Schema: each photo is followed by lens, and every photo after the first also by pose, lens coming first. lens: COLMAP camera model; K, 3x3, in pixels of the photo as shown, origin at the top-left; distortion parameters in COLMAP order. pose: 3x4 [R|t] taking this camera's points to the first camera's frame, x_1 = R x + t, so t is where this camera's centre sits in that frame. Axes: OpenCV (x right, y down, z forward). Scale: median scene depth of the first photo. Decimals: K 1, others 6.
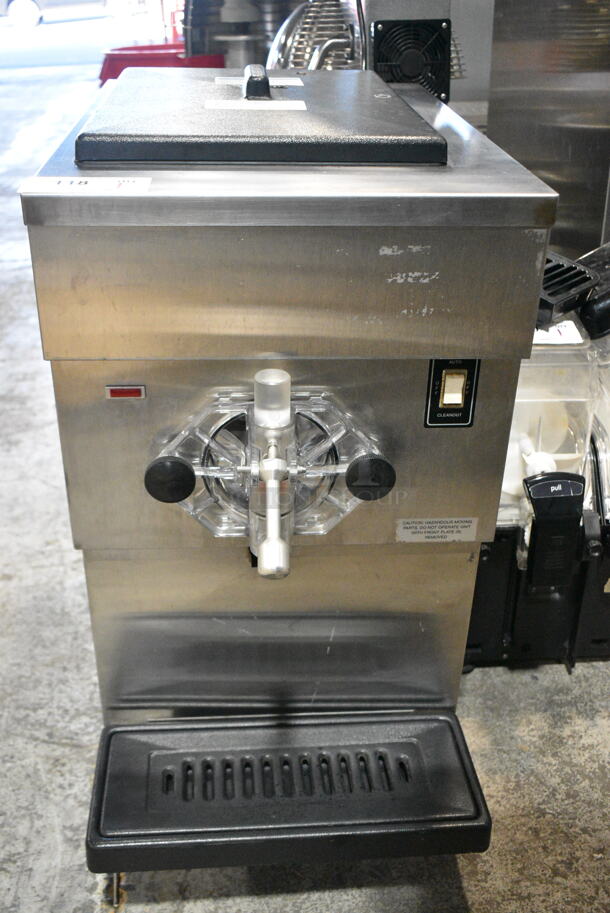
lens RADIAL K [[936.7, 0, 304.6], [0, 936.7, 456.4], [0, 0, 1]] dist [0.017871, 0.000000]
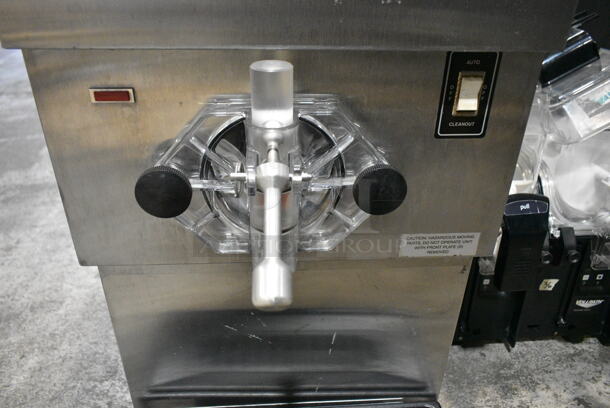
lens RADIAL K [[457.8, 0, 300.8], [0, 457.8, 181.5], [0, 0, 1]] dist [-0.025710, 0.006462]
pose [[0.999932, -0.004460, -0.010813, -0.003397], [0.003937, 0.998840, -0.047990, 0.034124], [0.011014, 0.047945, 0.998789, 0.520026]]
